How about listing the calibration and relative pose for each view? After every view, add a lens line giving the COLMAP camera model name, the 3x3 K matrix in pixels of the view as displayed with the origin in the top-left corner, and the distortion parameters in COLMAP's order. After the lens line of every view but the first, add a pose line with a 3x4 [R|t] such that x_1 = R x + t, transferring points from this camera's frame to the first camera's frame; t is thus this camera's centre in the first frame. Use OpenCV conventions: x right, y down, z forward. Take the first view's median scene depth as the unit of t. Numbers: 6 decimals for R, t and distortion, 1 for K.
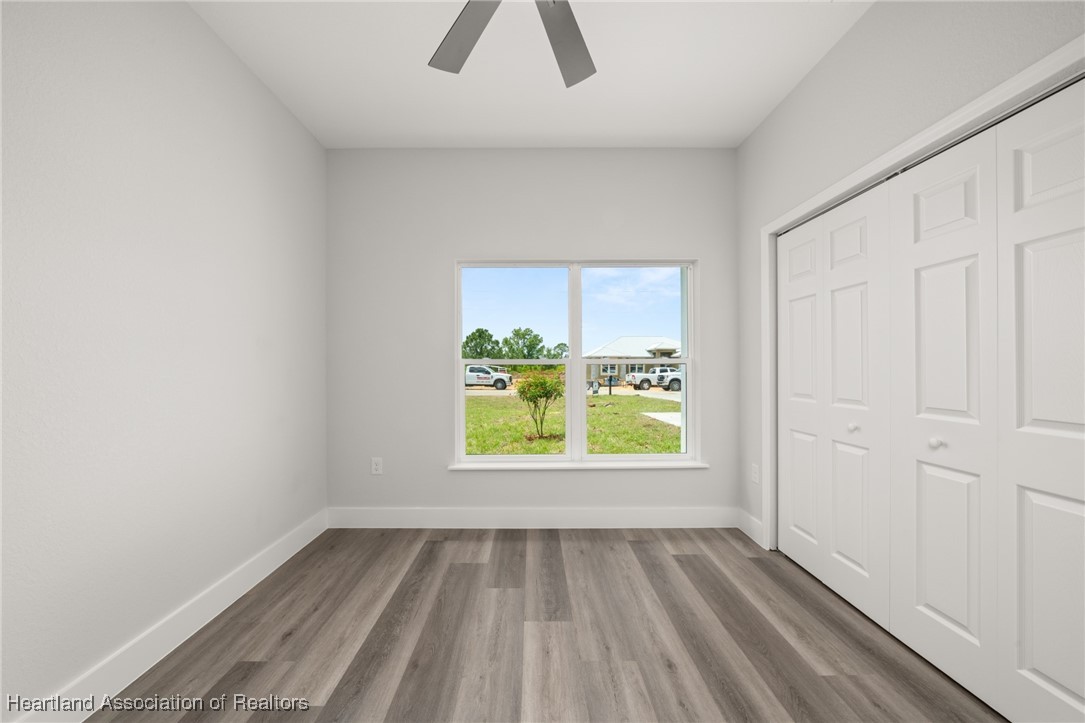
lens RADIAL K [[376.5, 0, 552.7], [0, 376.5, 362.4], [0, 0, 1]] dist [-0.005808, 0.000259]
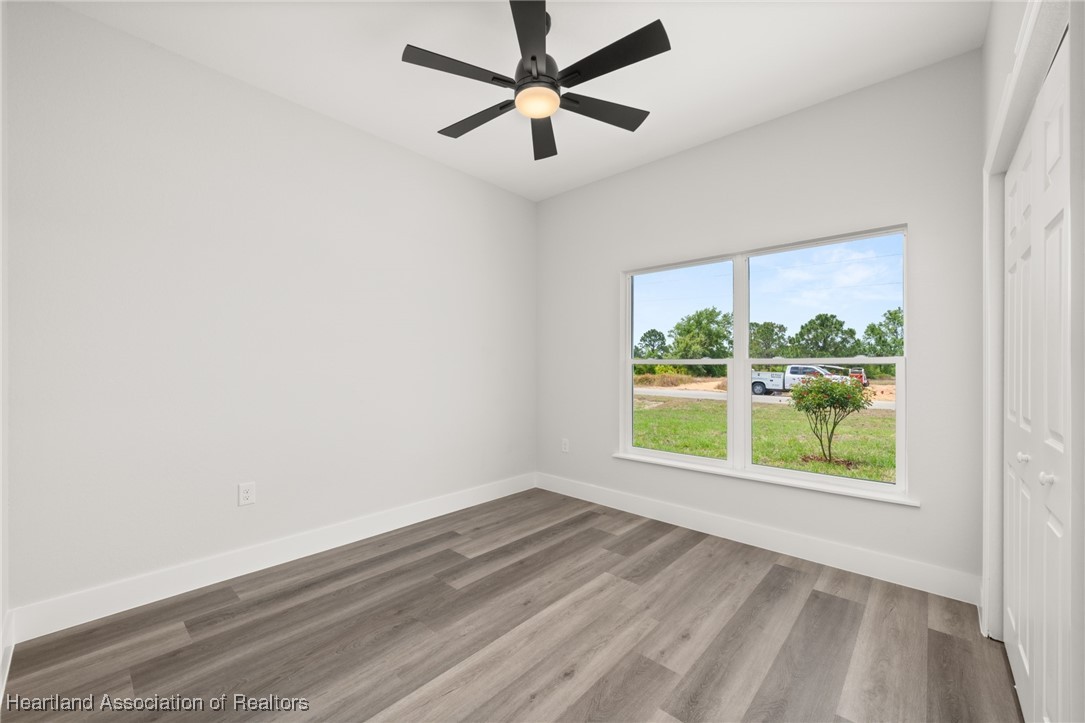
lens RADIAL K [[438.7, 0, 537.7], [0, 438.7, 362.7], [0, 0, 1]] dist [0.001508, -0.000222]
pose [[0.729010, -0.000163, -0.684503, 0.559843], [0.002397, 0.999994, 0.002315, -0.005394], [0.684499, -0.003329, 0.729007, -0.156127]]
